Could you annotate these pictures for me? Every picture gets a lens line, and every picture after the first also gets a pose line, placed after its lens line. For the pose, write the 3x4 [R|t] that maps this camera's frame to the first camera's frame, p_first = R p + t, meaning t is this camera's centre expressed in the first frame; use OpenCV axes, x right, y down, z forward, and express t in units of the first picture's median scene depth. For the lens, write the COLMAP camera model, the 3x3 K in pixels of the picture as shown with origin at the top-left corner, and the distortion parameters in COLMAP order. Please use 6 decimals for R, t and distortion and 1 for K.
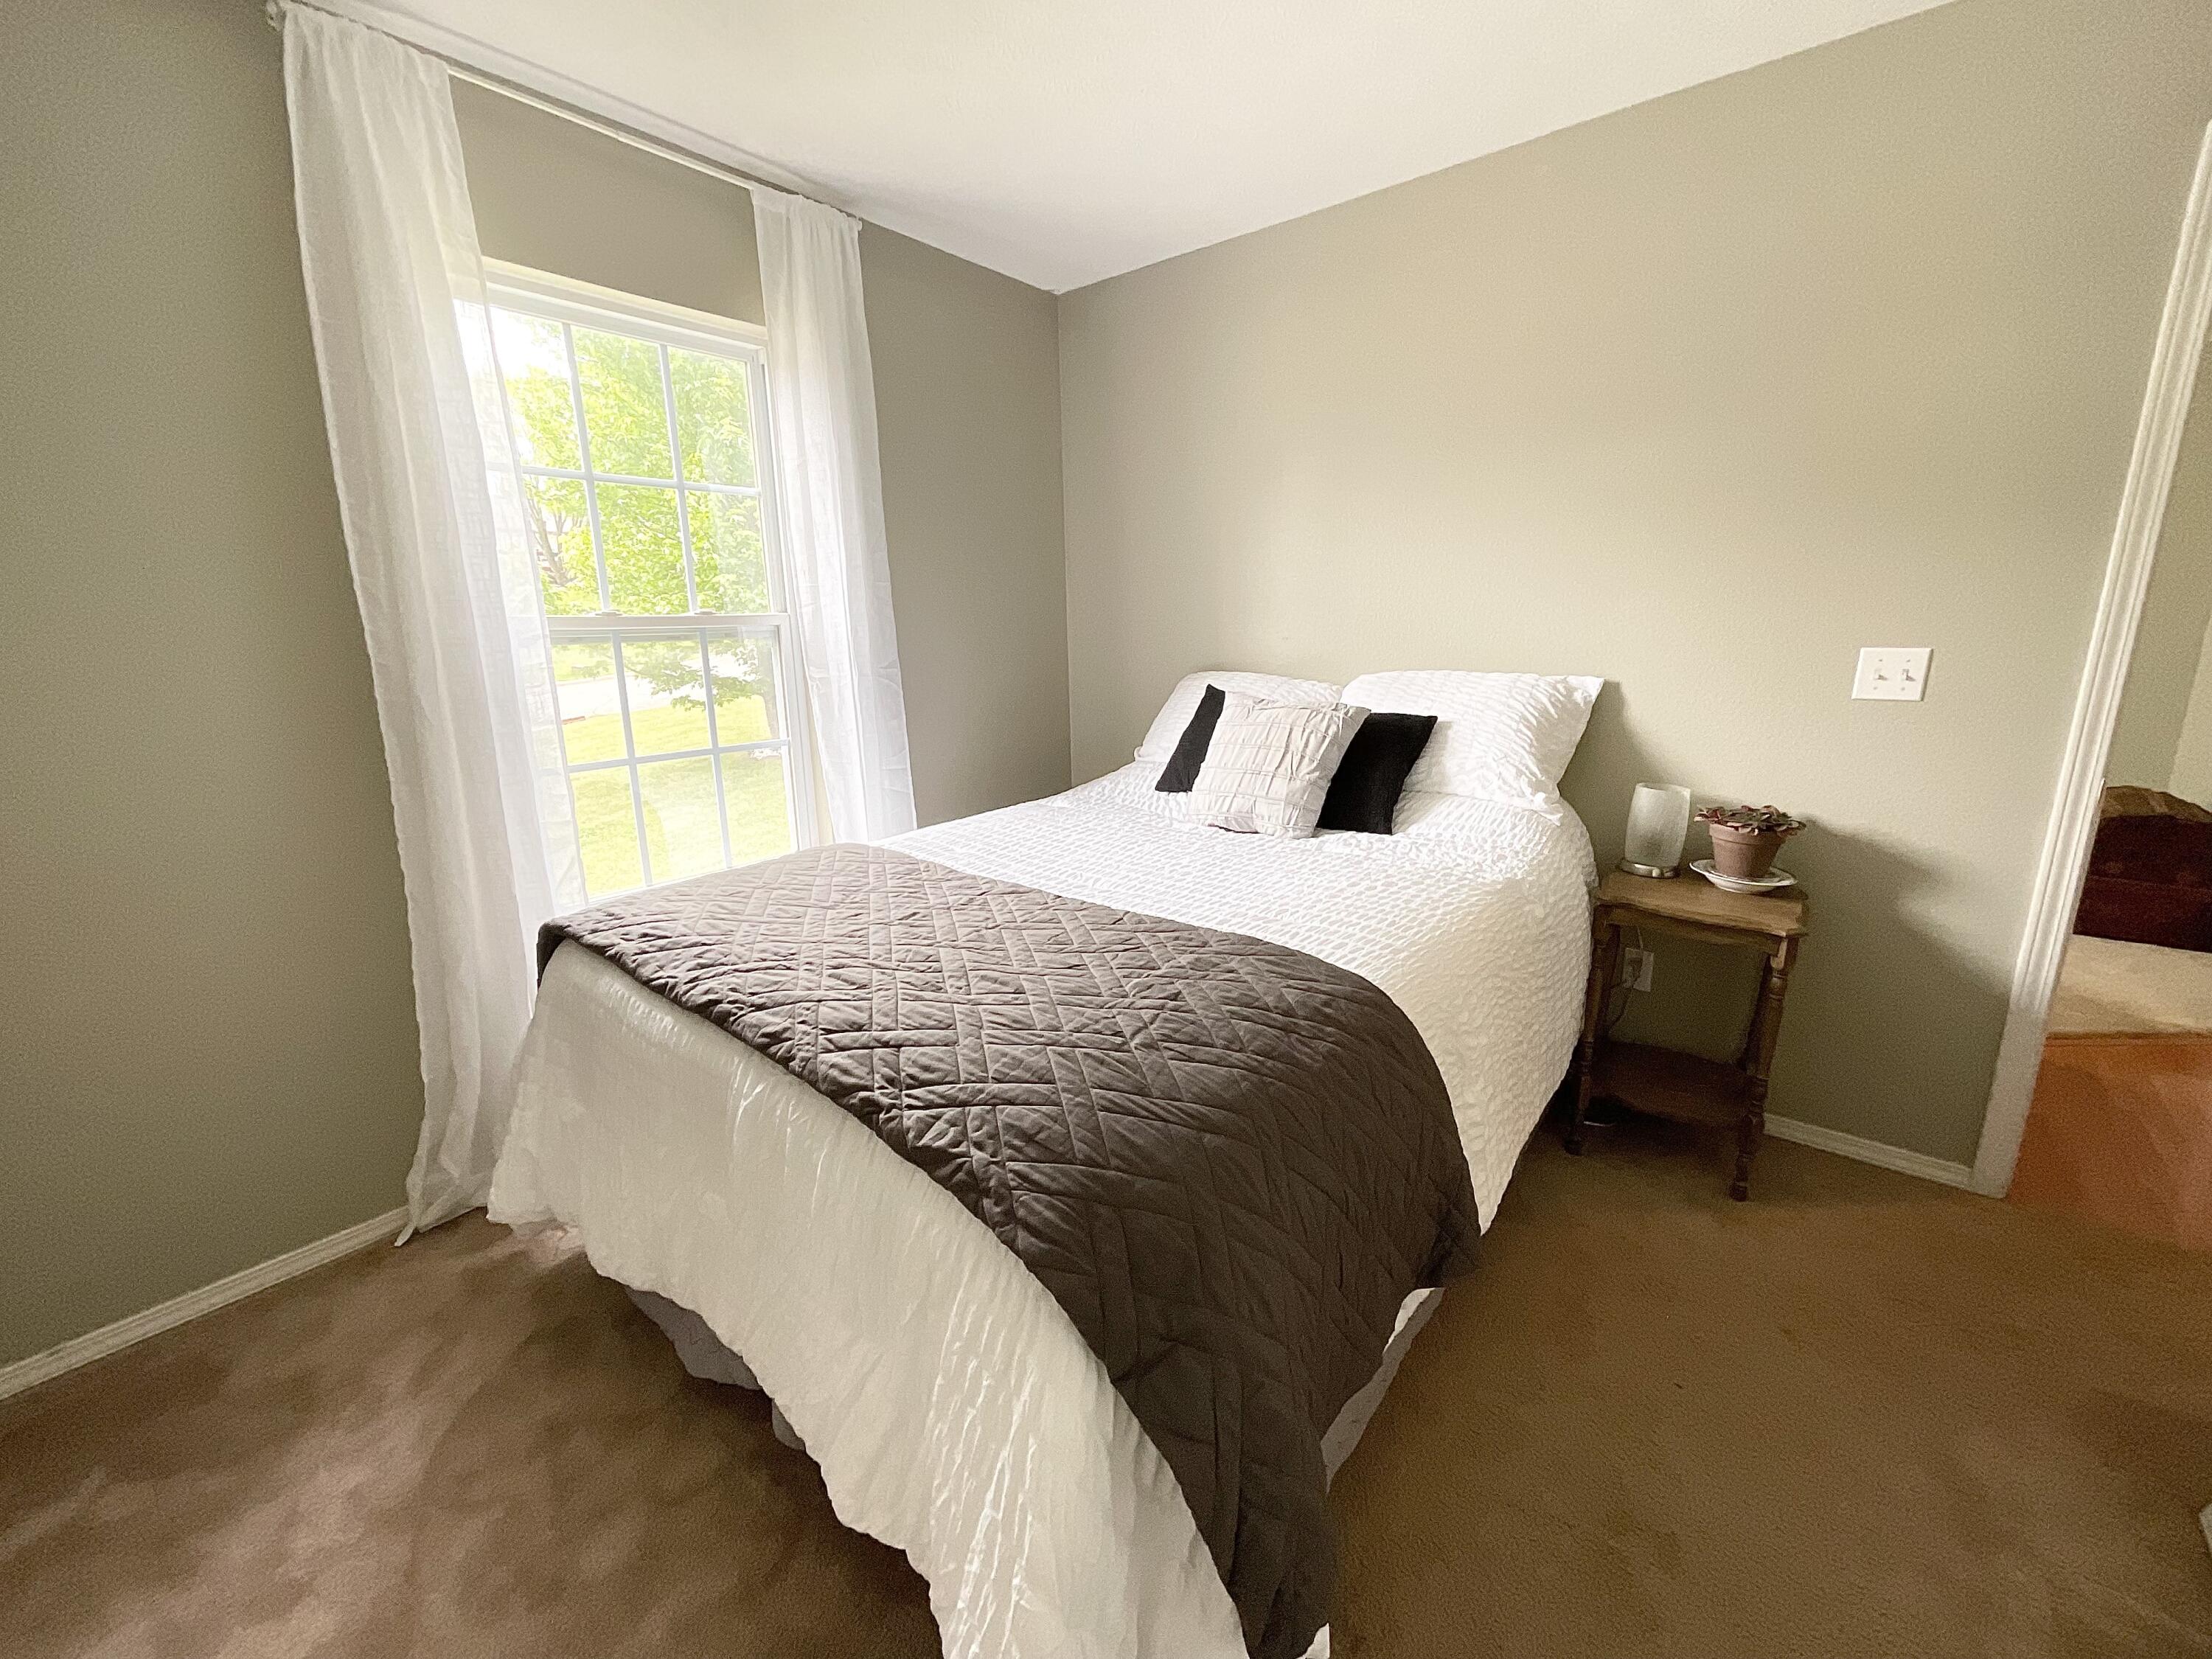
lens RADIAL K [[895.9, 0, 1112.2], [0, 895.9, 825.8], [0, 0, 1]] dist [-0.001618, 0.000377]
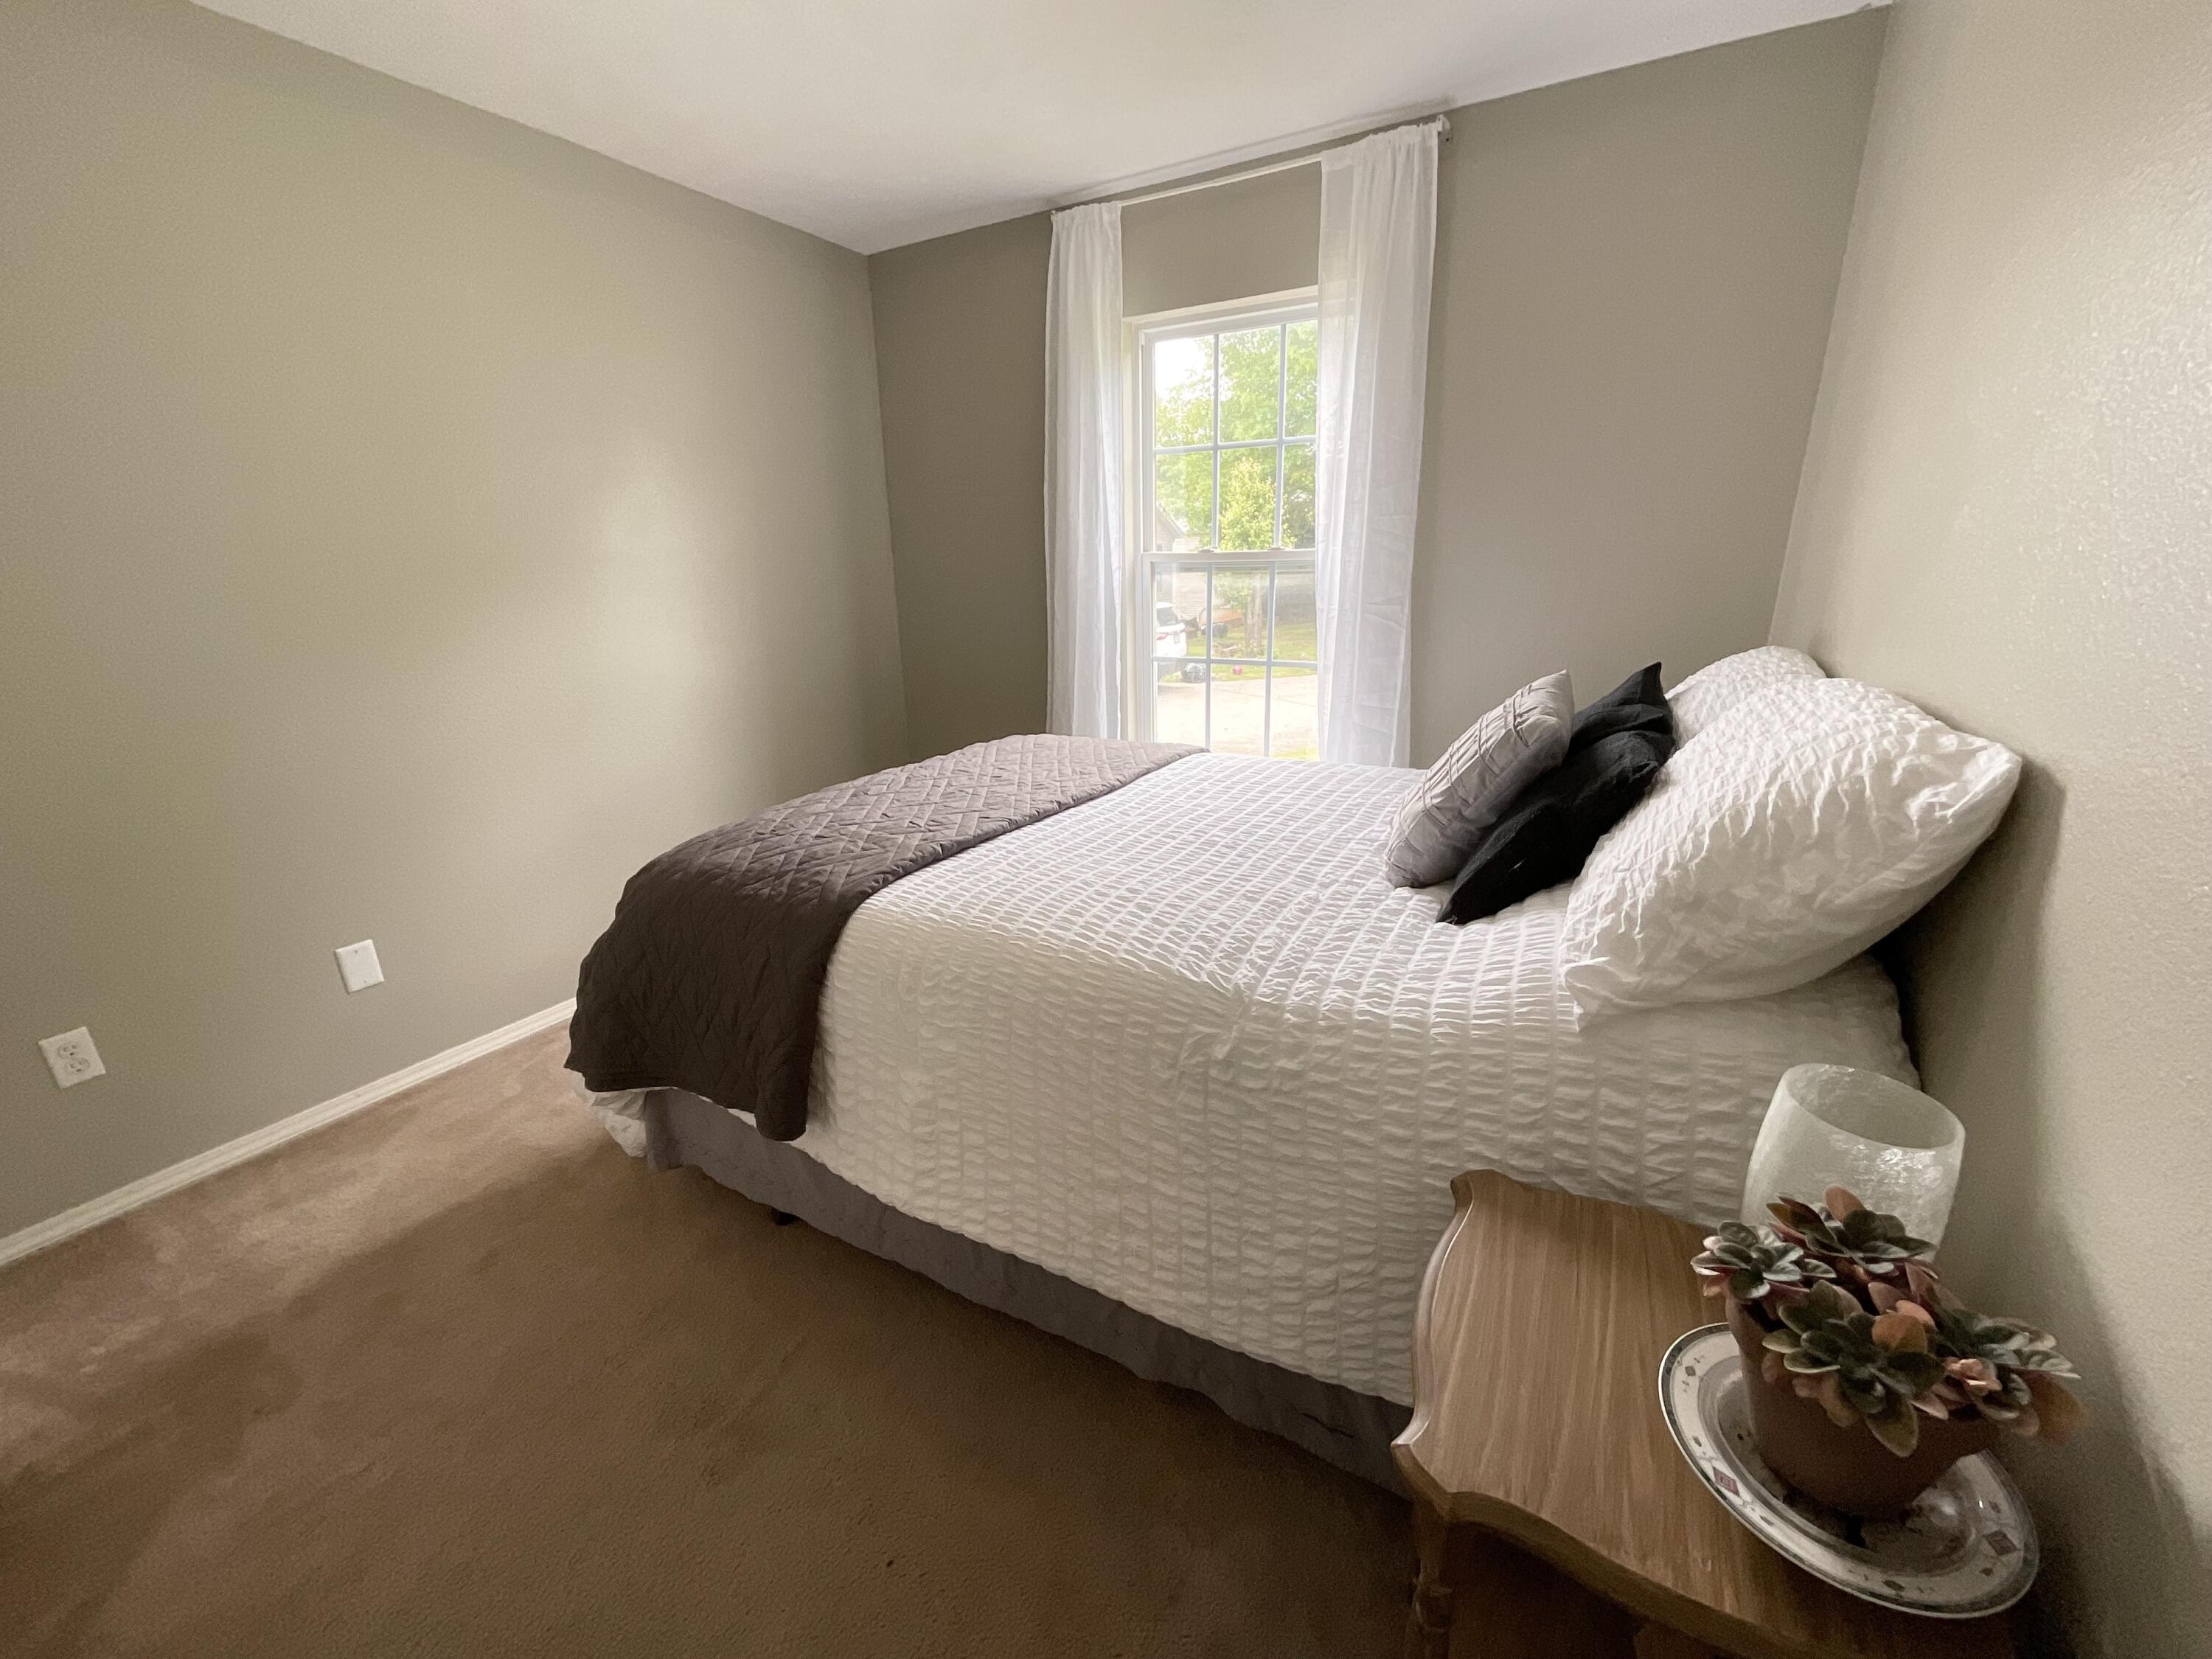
lens RADIAL K [[895.9, 0, 1112.2], [0, 895.9, 825.8], [0, 0, 1]] dist [-0.001618, 0.000377]
pose [[0.165527, 0.287881, -0.943252, 0.854300], [-0.207746, 0.945163, 0.252008, -0.162124], [0.964076, 0.154243, 0.216256, 0.656621]]
